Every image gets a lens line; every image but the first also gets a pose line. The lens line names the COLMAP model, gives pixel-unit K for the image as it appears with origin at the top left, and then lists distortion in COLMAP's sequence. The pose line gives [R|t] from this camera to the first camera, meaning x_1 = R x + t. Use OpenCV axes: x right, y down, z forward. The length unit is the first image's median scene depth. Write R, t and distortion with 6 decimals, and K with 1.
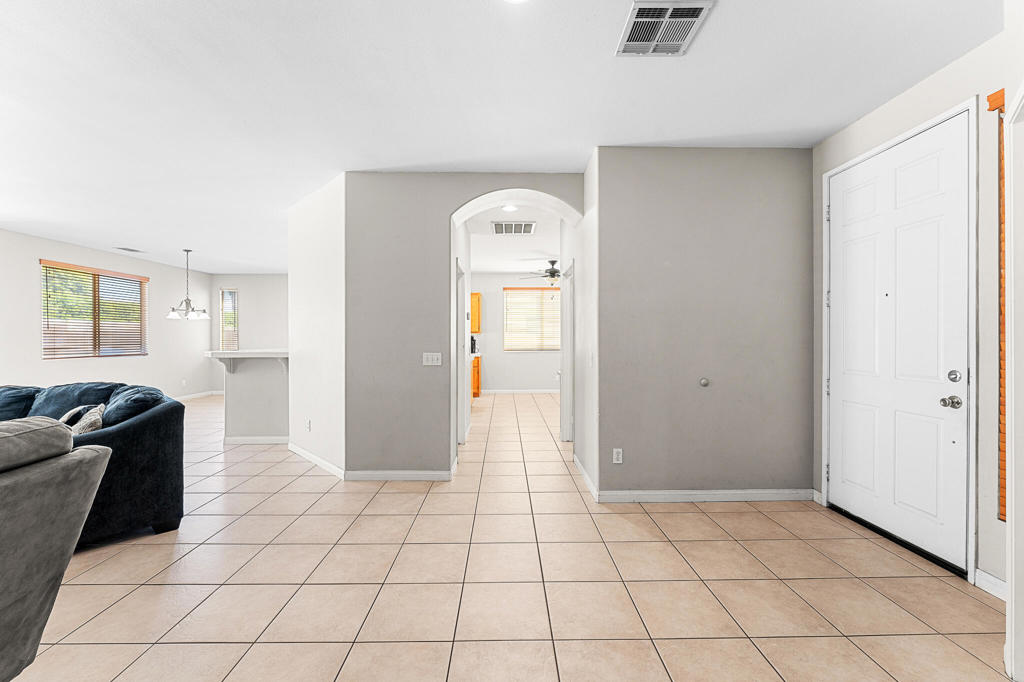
lens RADIAL K [[417.2, 0, 512.0], [0, 417.2, 341.0], [0, 0, 1]] dist [0.001100, 0.000012]
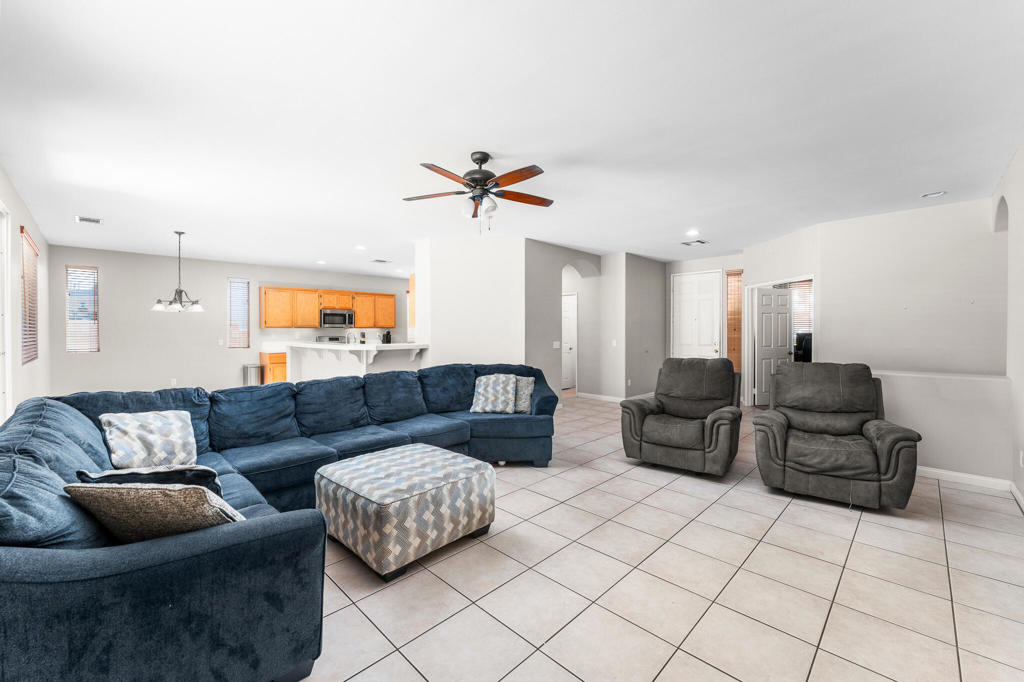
lens RADIAL K [[417.2, 0, 512.0], [0, 417.2, 341.0], [0, 0, 1]] dist [0.001100, 0.000012]
pose [[0.703528, -0.021340, 0.710347, -1.176973], [0.004079, 0.999654, 0.025991, -0.017518], [-0.710656, -0.015388, 0.703372, -0.123853]]
